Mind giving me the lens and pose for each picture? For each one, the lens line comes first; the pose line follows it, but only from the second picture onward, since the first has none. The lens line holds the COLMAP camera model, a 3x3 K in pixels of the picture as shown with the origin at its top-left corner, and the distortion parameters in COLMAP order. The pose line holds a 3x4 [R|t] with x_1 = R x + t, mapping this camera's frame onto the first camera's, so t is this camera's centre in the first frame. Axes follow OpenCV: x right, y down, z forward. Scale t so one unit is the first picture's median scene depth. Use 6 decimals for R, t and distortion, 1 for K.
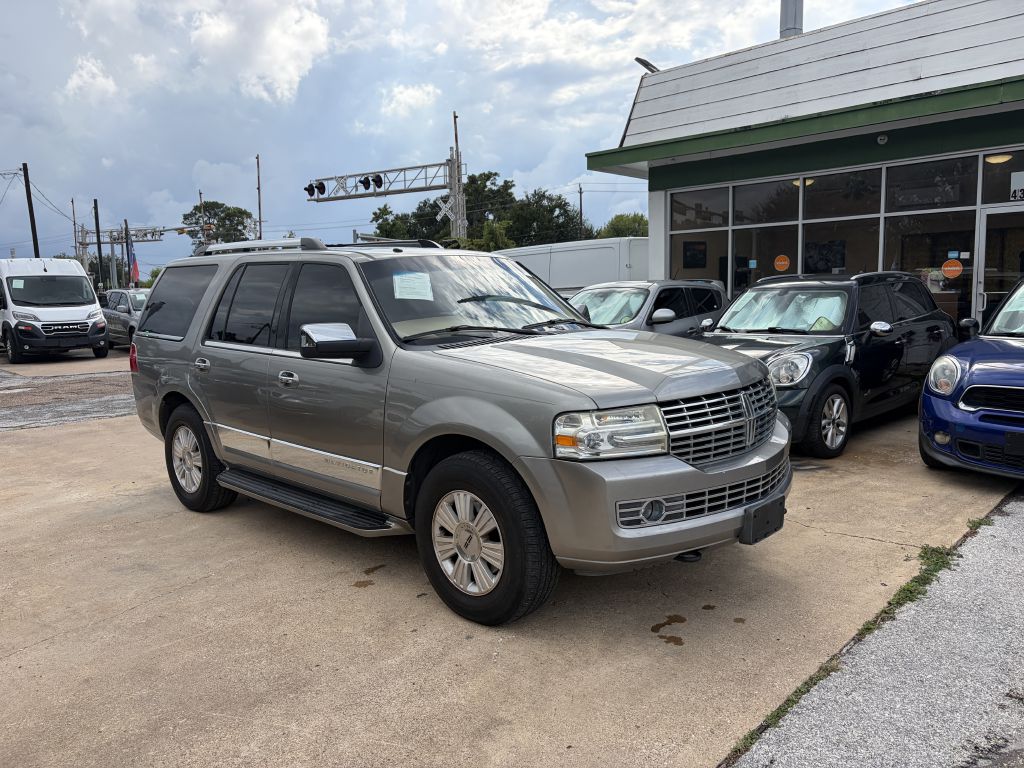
lens RADIAL K [[776.6, 0, 517.0], [0, 776.6, 375.6], [0, 0, 1]] dist [0.046221, -0.051780]
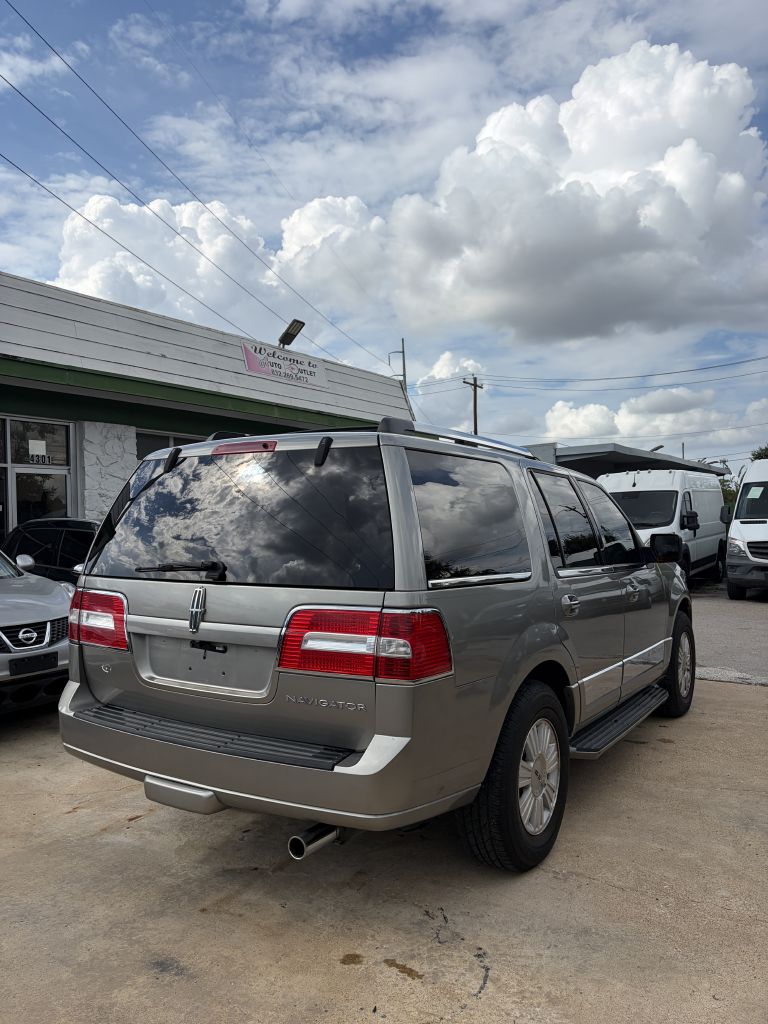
lens RADIAL K [[776.6, 0, 380.3], [0, 776.6, 519.9], [0, 0, 1]] dist [0.046221, -0.051780]
pose [[-0.187244, 0.033033, 0.981758, -1.107461], [0.136373, 0.990631, -0.007322, -0.111800], [-0.972801, 0.132514, -0.189995, 1.341411]]
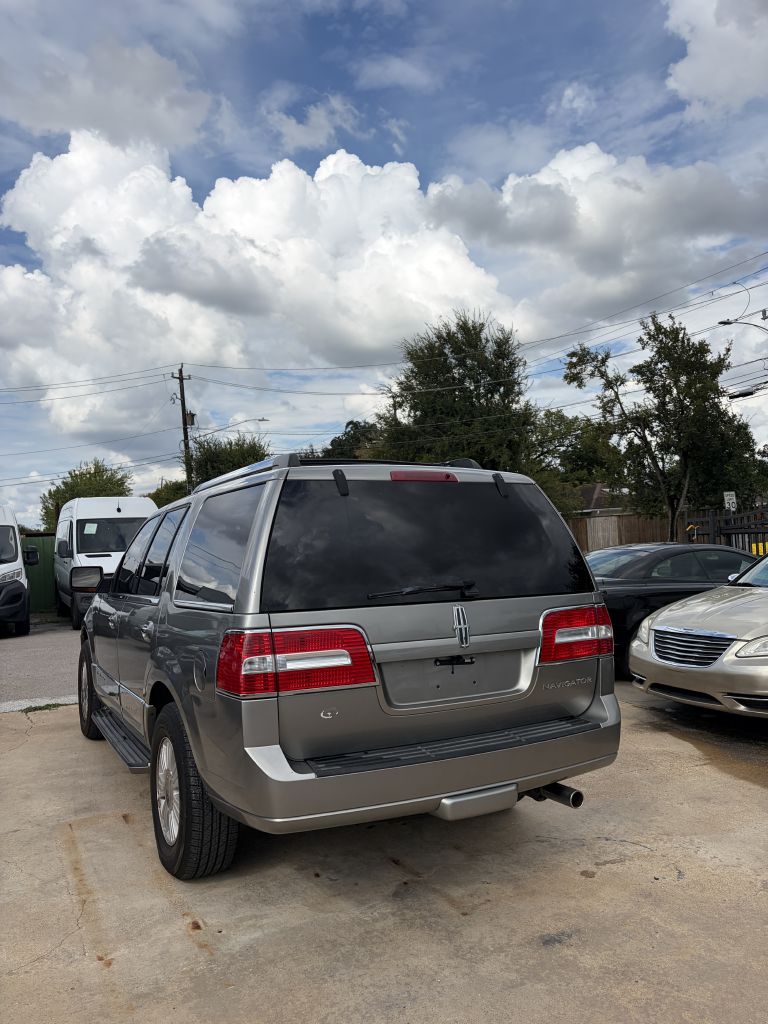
lens RADIAL K [[776.6, 0, 382.8], [0, 776.6, 520.3], [0, 0, 1]] dist [0.046221, -0.051780]
pose [[-0.947836, 0.066590, 0.311724, -0.639951], [0.096233, 0.992084, 0.080681, -0.208996], [-0.303884, 0.106470, -0.946741, 1.977571]]
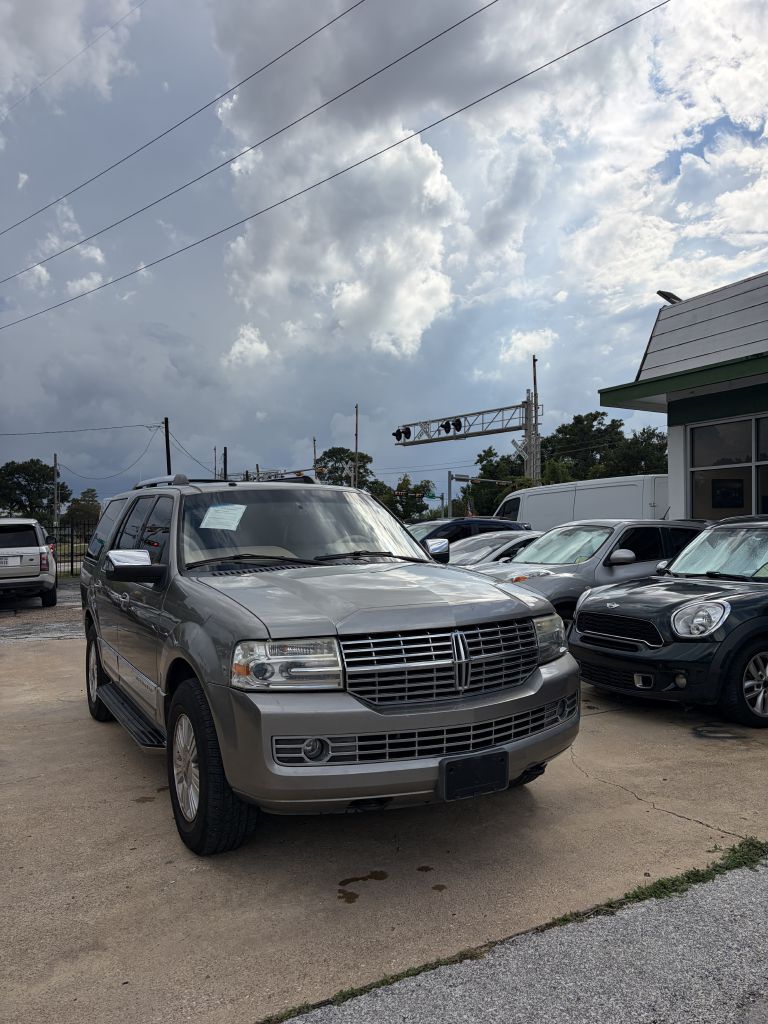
lens RADIAL K [[776.6, 0, 387.8], [0, 776.6, 526.6], [0, 0, 1]] dist [0.046221, -0.051780]
pose [[0.951327, 0.015320, -0.307802, 0.349693], [-0.050240, 0.993113, -0.105846, -0.000812], [0.304061, 0.116158, 0.945544, 0.058141]]
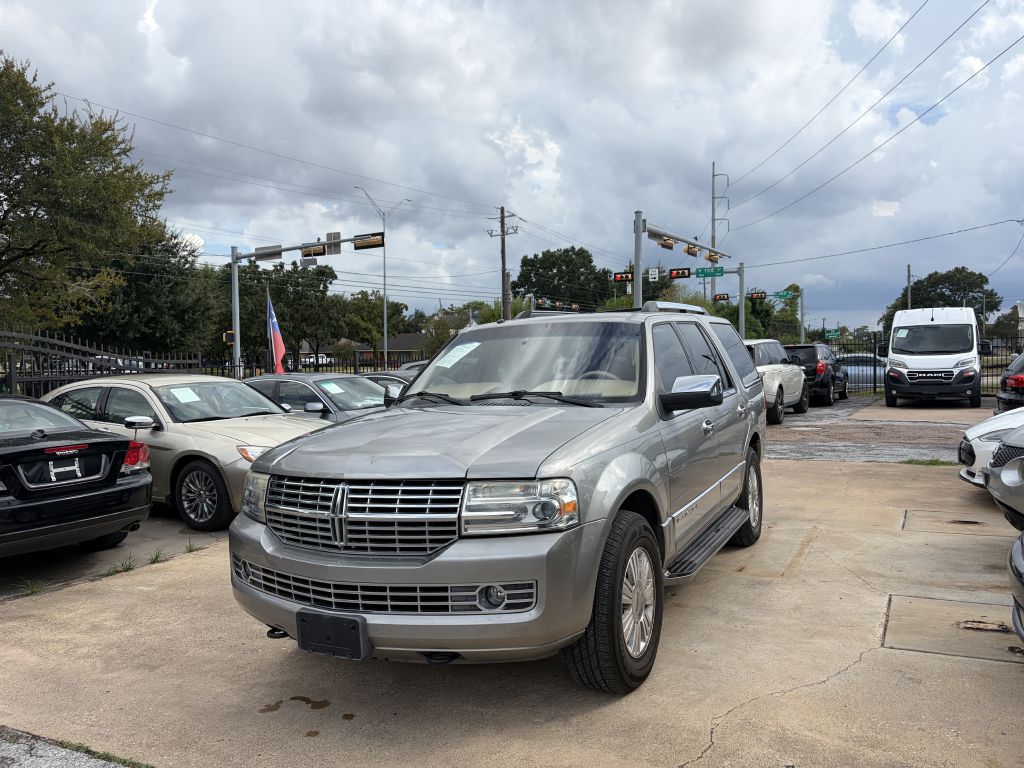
lens RADIAL K [[776.6, 0, 518.0], [0, 776.6, 381.9], [0, 0, 1]] dist [0.046221, -0.051780]
pose [[0.289703, 0.045455, -0.956036, 0.843603], [-0.087445, 0.995951, 0.020855, -0.093038], [0.953114, 0.077558, 0.292505, 0.651634]]
